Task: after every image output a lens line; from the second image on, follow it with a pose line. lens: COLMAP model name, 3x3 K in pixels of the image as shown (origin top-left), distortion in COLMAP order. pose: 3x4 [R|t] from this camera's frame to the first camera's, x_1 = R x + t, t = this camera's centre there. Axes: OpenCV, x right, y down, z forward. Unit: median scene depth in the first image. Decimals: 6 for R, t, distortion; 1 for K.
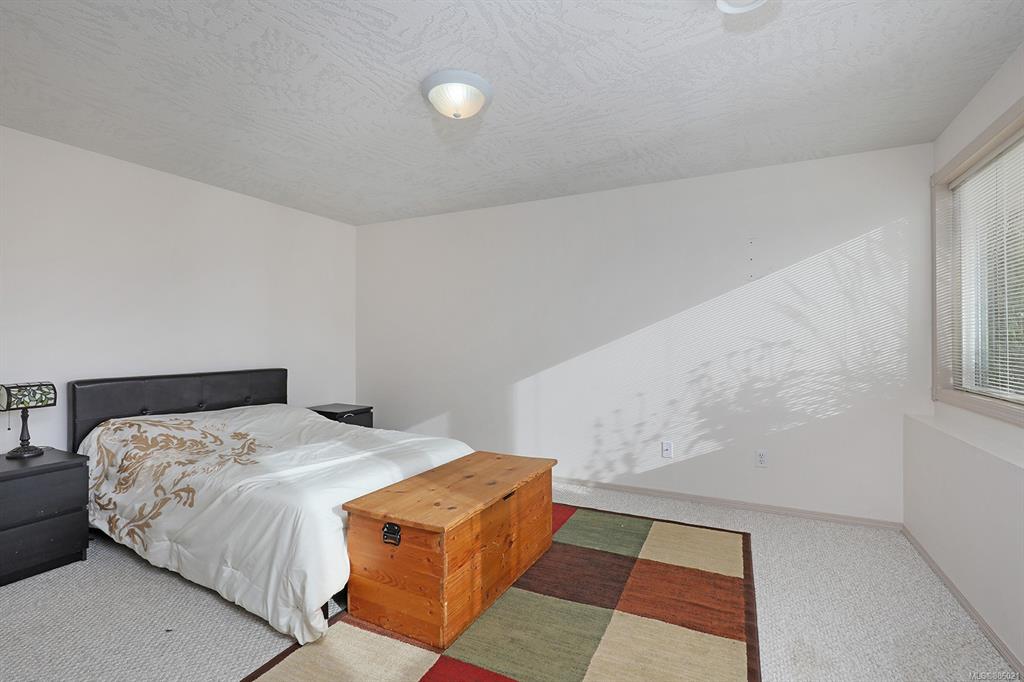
lens RADIAL K [[469.1, 0, 516.7], [0, 469.1, 342.2], [0, 0, 1]] dist [-0.002463, -0.000358]
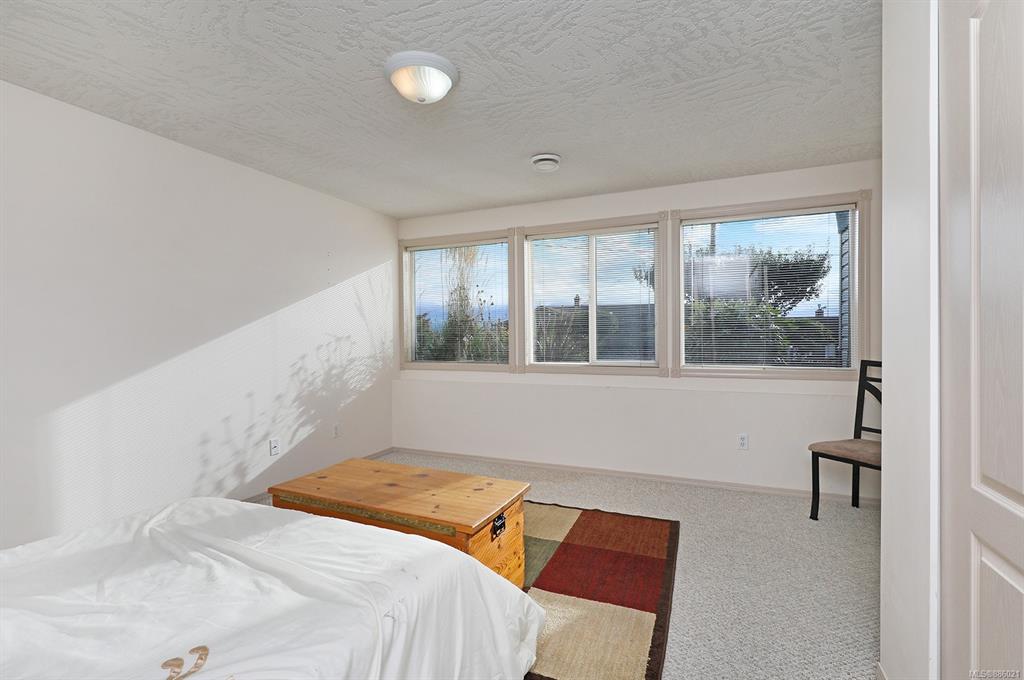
lens RADIAL K [[469.1, 0, 515.3], [0, 469.1, 338.7], [0, 0, 1]] dist [-0.002463, -0.000358]
pose [[-0.060843, -0.006376, 0.998127, -0.720767], [0.003403, 0.999972, 0.006595, -0.001903], [-0.998142, 0.003798, -0.060819, 0.572694]]
